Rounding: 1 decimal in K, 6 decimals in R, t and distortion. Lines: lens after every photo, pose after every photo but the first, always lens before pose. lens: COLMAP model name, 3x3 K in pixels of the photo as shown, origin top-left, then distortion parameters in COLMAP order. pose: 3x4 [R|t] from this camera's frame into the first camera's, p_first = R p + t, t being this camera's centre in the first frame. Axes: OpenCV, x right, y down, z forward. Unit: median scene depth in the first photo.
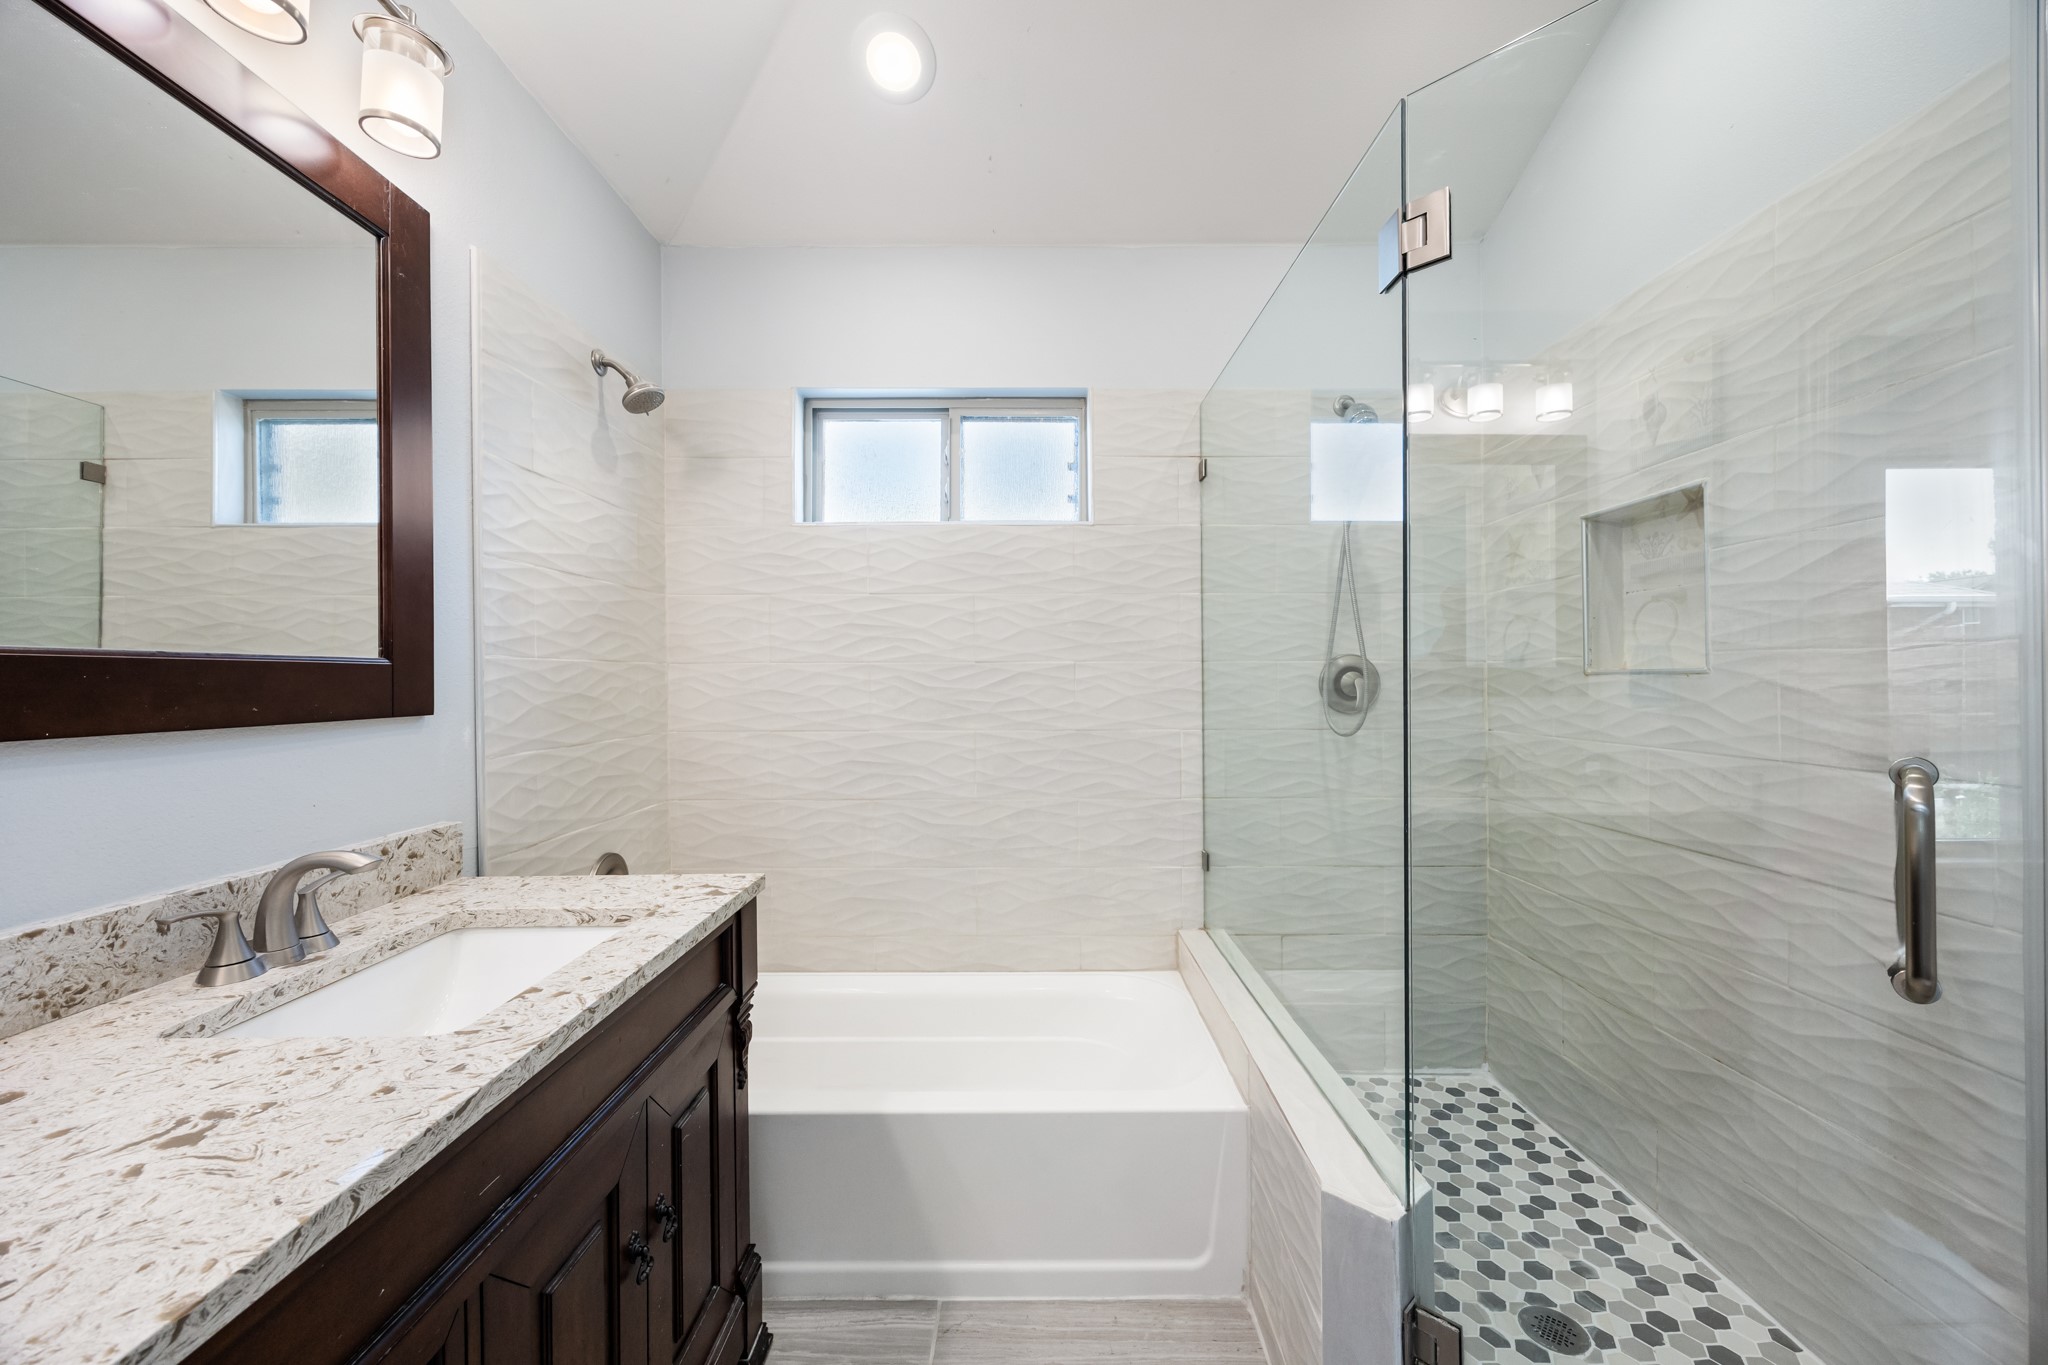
lens RADIAL K [[774.2, 0, 1026.3], [0, 774.2, 678.1], [0, 0, 1]] dist [-0.001772, -0.000368]
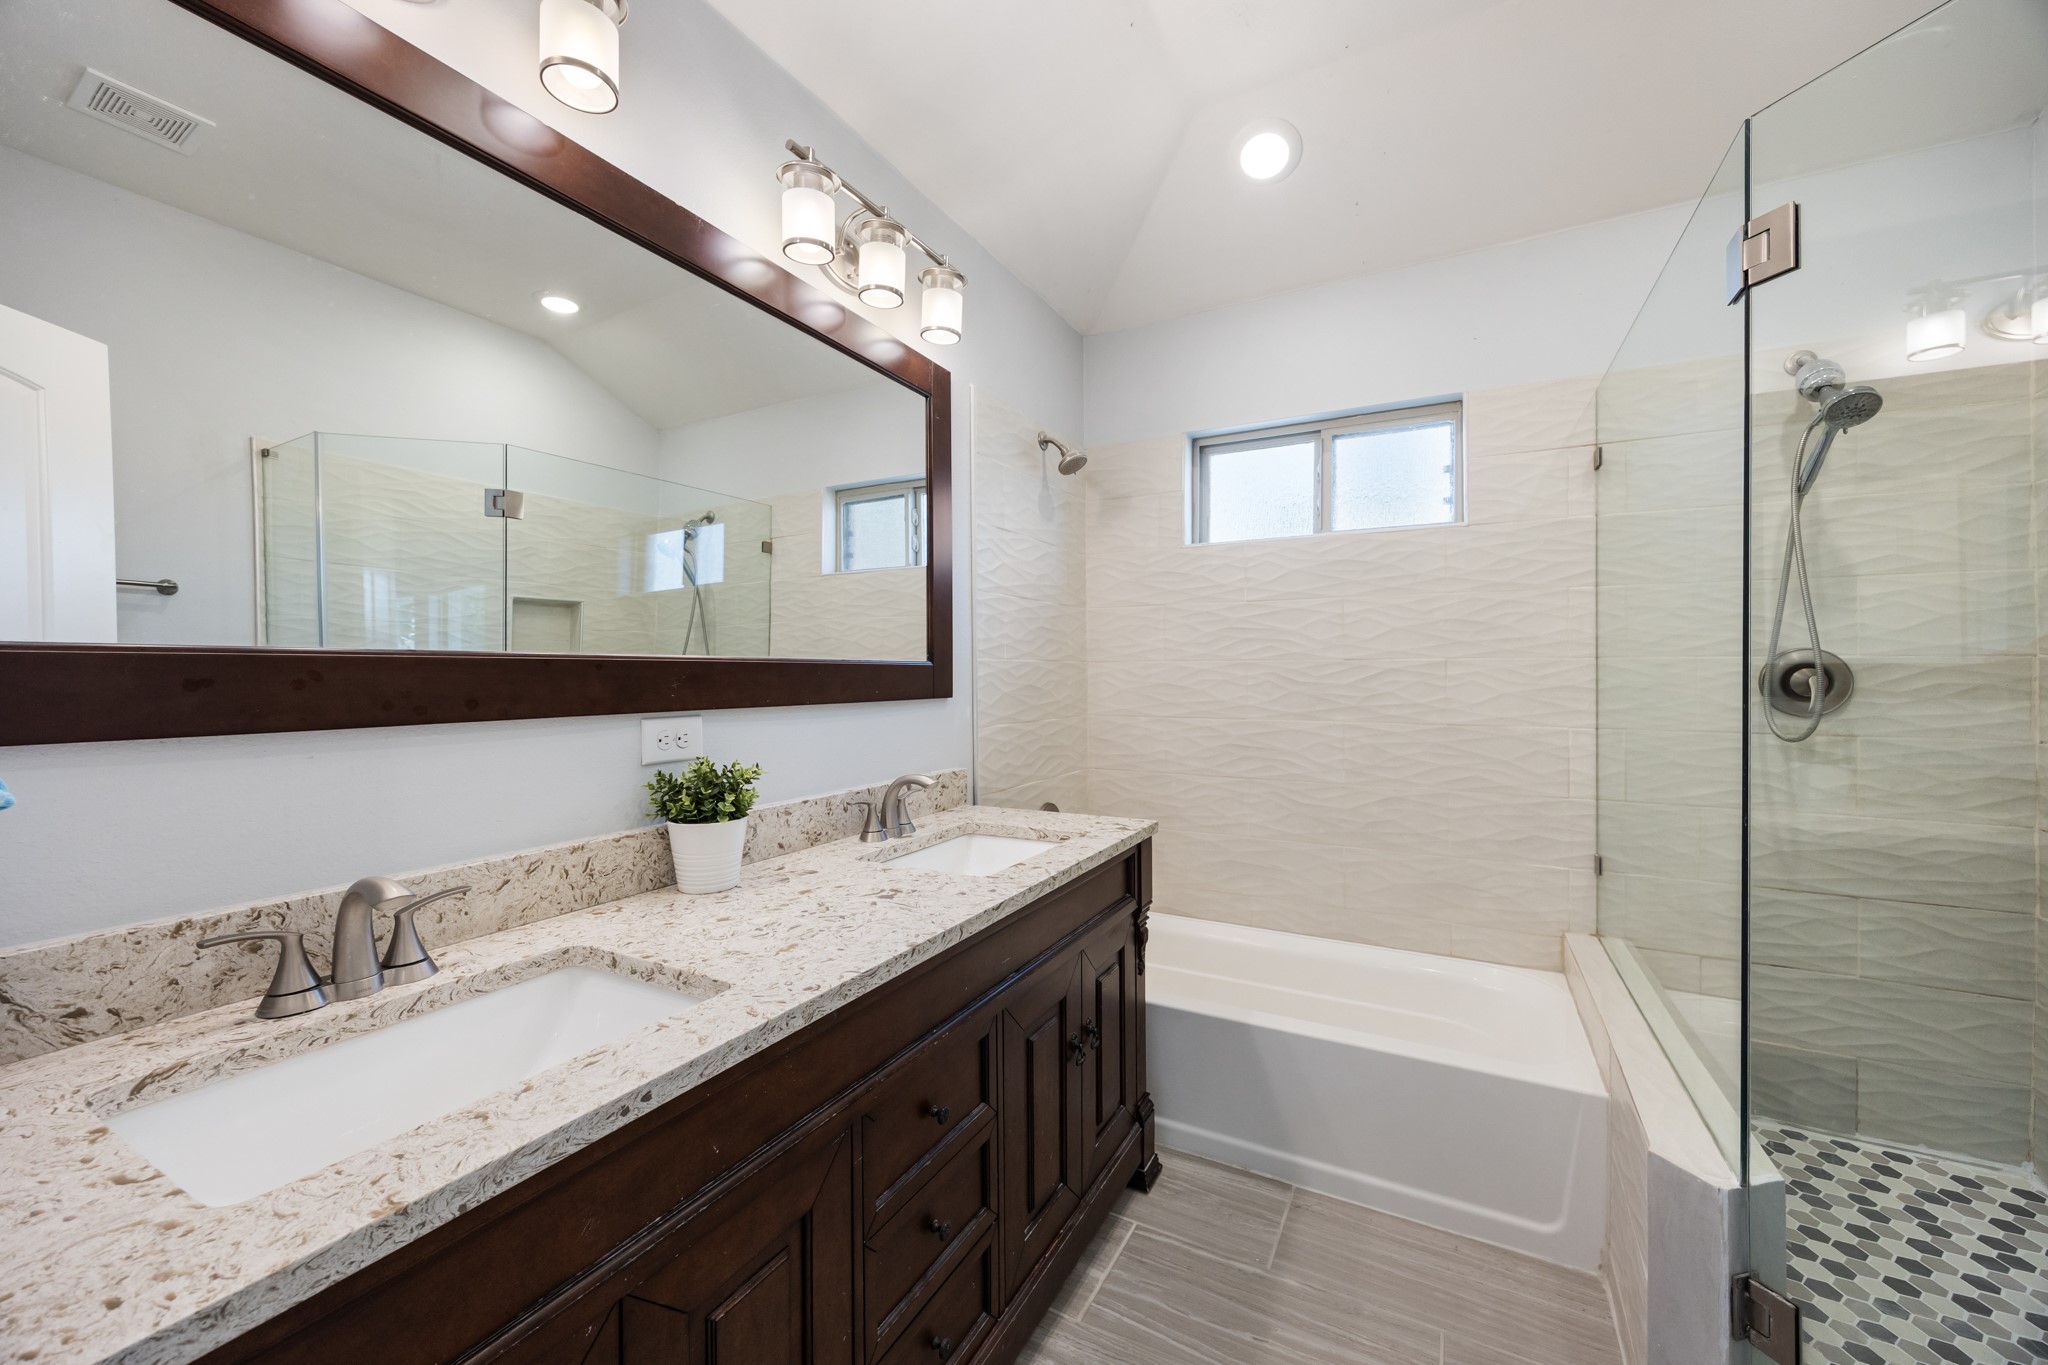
lens RADIAL K [[774.2, 0, 1026.3], [0, 774.2, 678.1], [0, 0, 1]] dist [-0.001772, -0.000368]
pose [[0.876723, 0.005806, -0.480960, 0.073579], [-0.001823, 0.999960, 0.008749, -0.003573], [0.480992, -0.006793, 0.876699, -0.197085]]
